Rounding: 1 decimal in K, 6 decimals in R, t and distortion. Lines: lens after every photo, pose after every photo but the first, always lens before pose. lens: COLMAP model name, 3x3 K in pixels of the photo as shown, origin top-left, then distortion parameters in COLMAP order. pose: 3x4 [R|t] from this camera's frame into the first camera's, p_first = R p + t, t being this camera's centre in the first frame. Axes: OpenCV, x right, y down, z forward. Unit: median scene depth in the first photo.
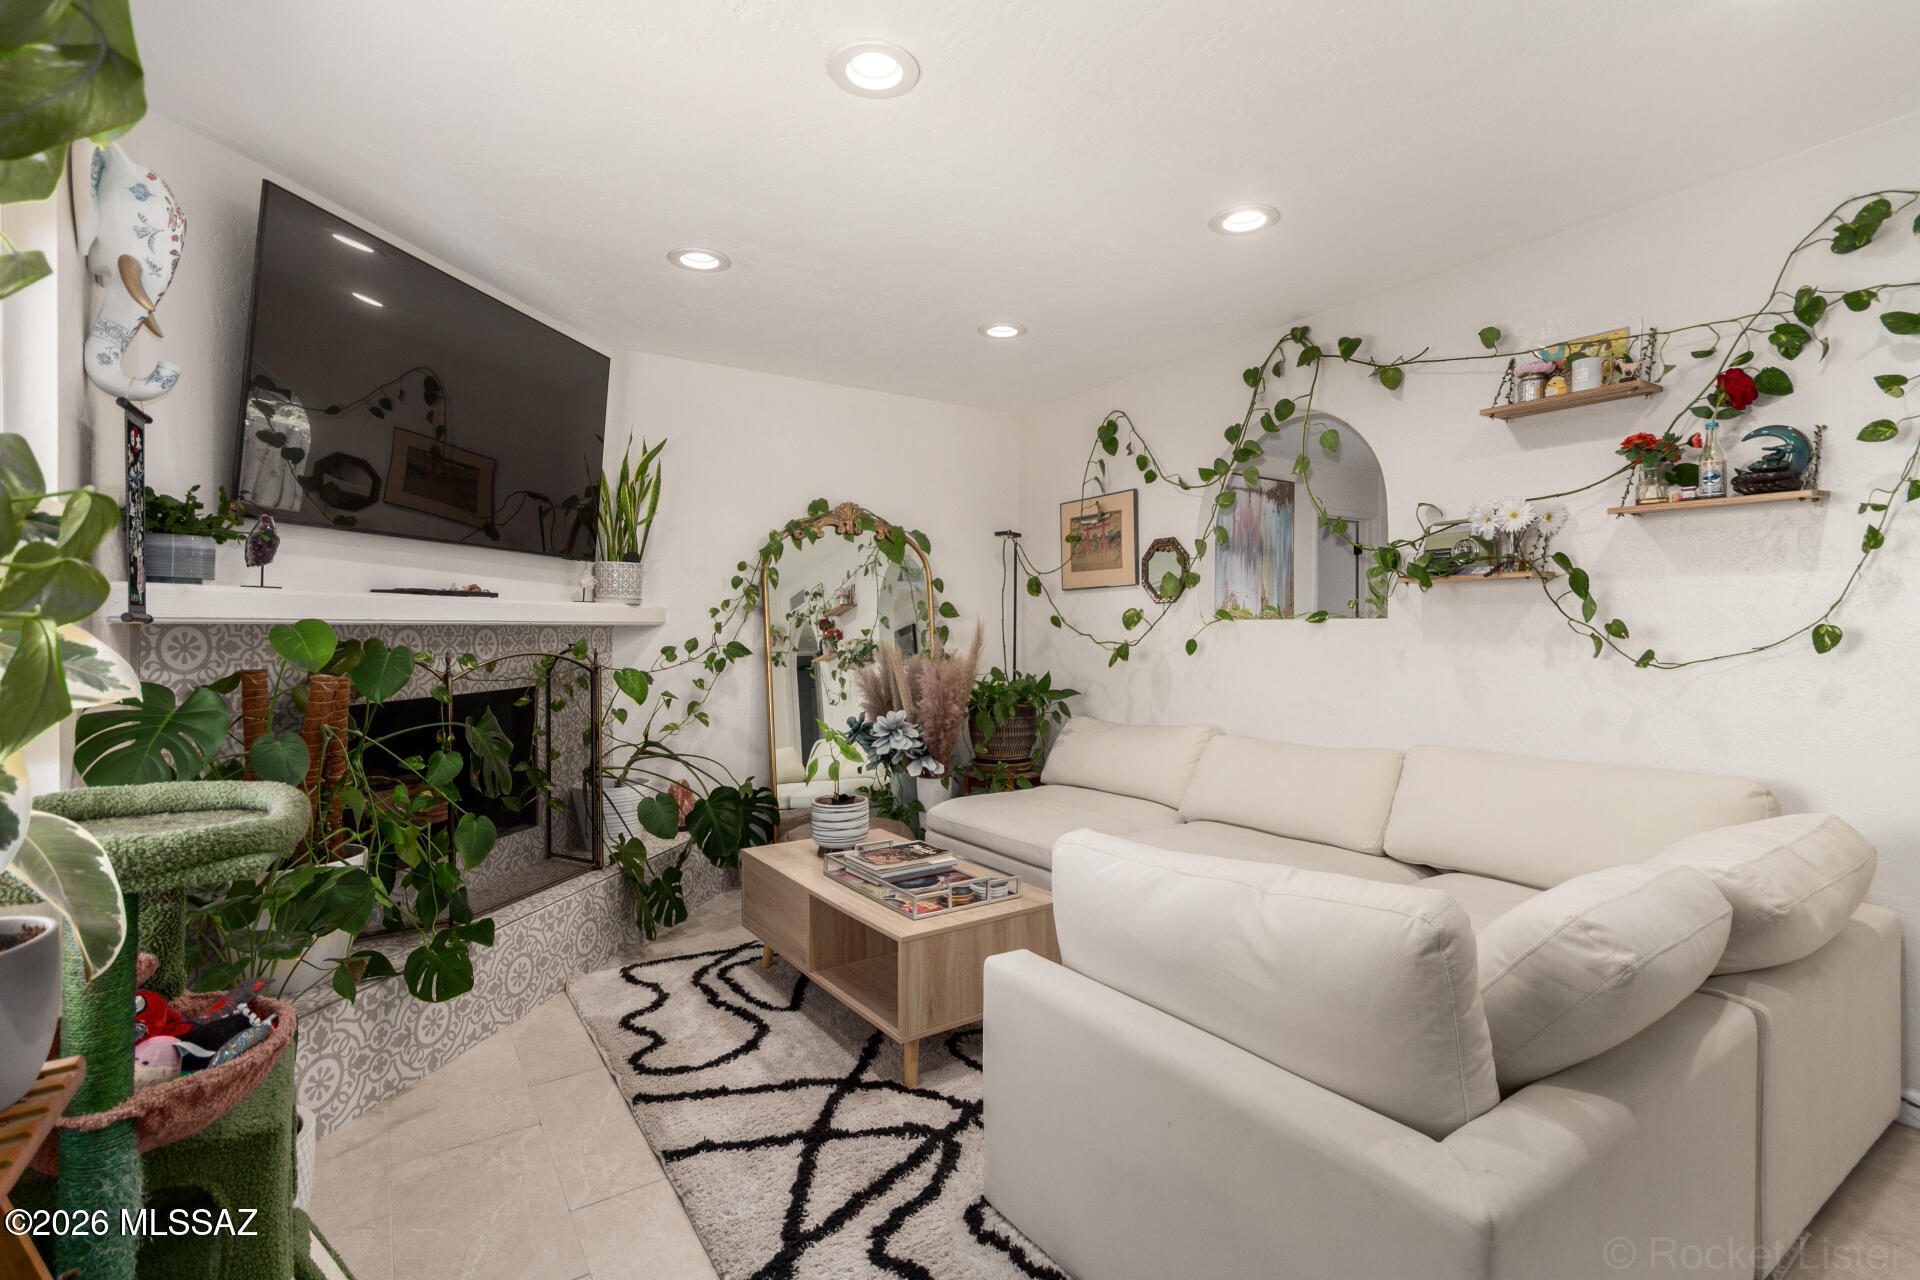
lens RADIAL K [[885.6, 0, 968.2], [0, 885.6, 637.1], [0, 0, 1]] dist [0.003763, 0.000361]
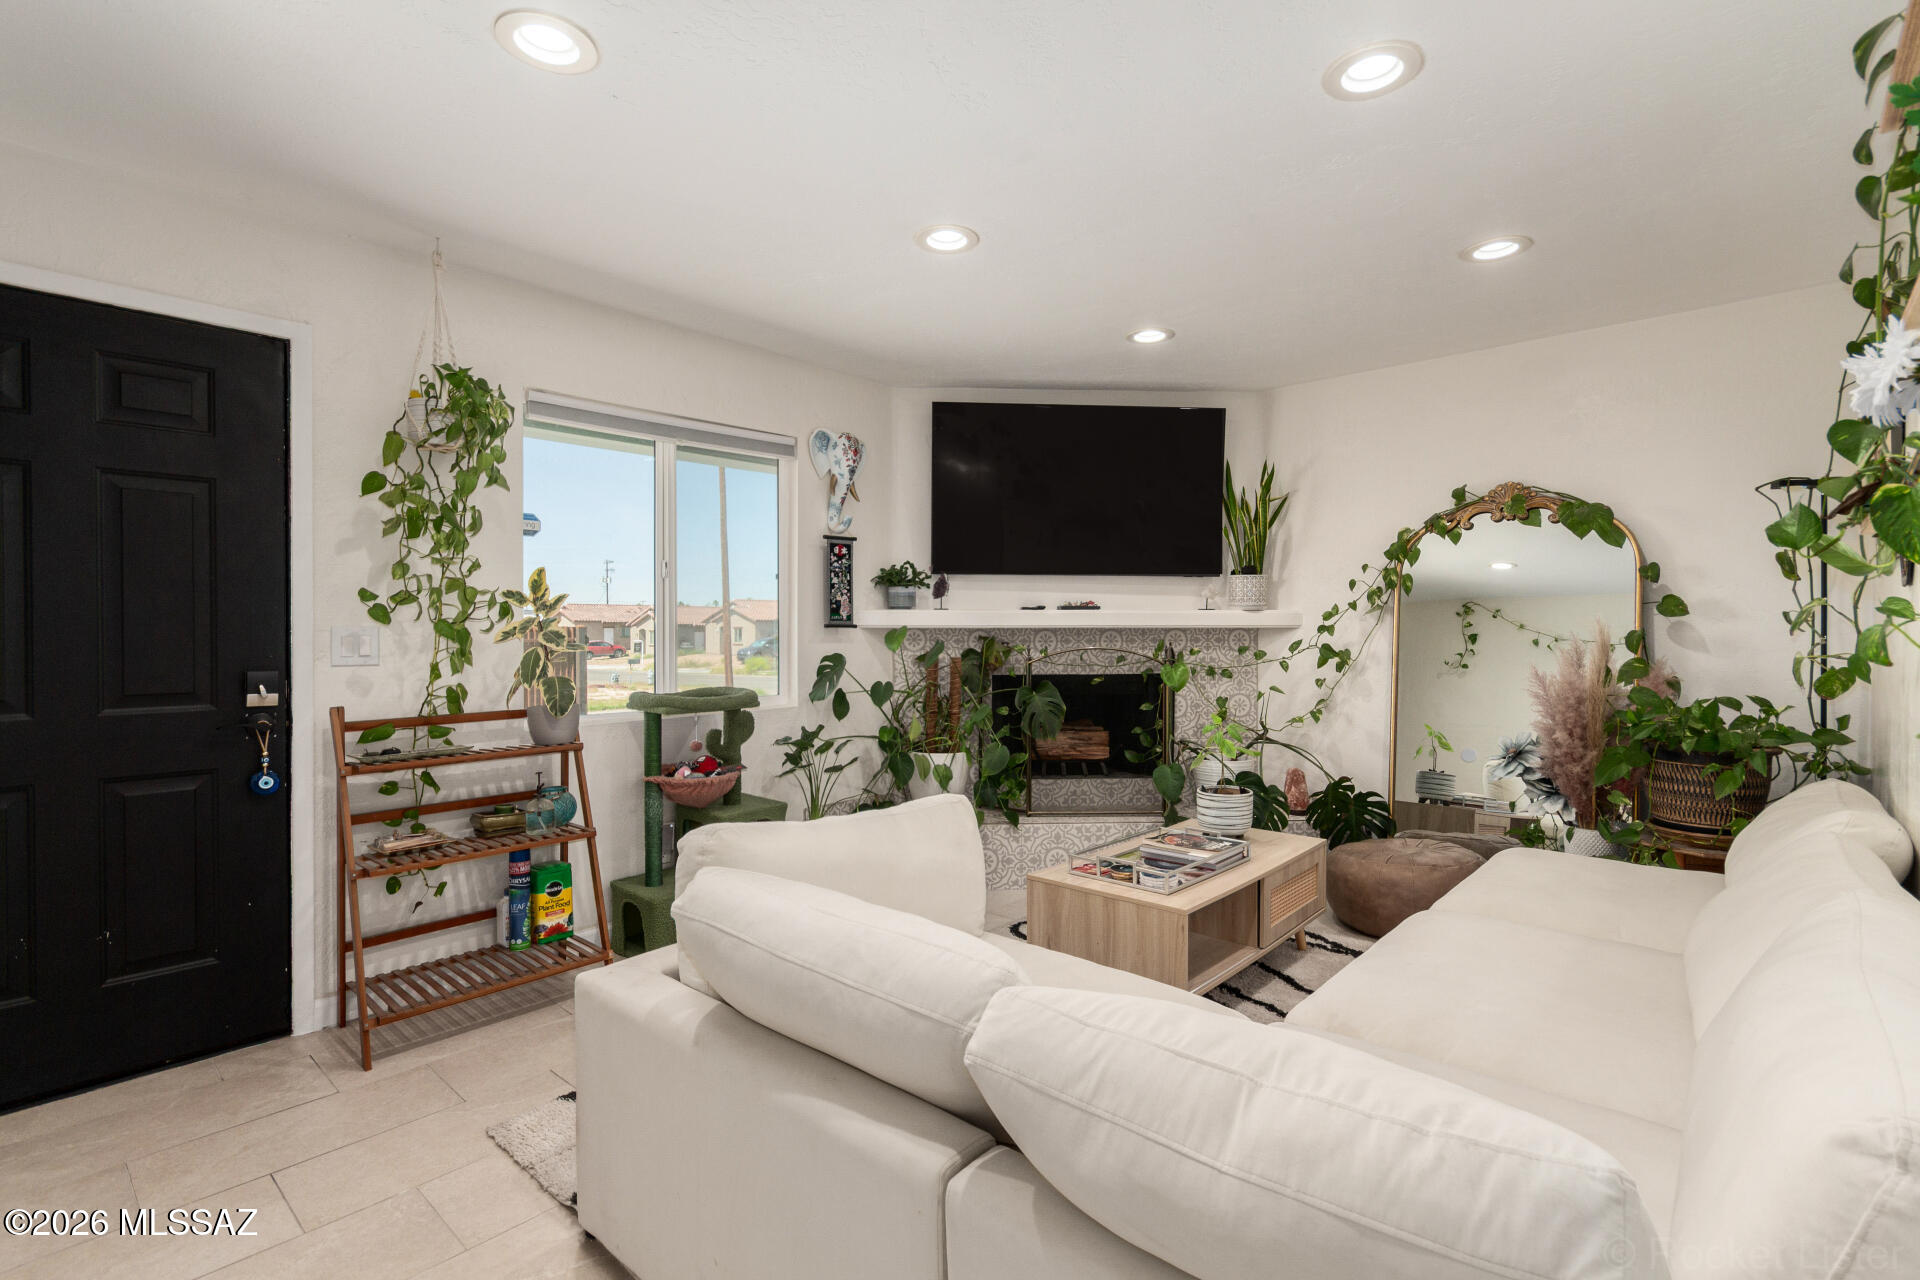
lens RADIAL K [[885.6, 0, 974.0], [0, 885.6, 631.2], [0, 0, 1]] dist [0.003763, 0.000361]
pose [[0.252022, 0.005993, -0.967703, 0.805429], [-0.009435, 0.999949, 0.003735, -0.011673], [0.967676, 0.008189, 0.252065, 0.423140]]
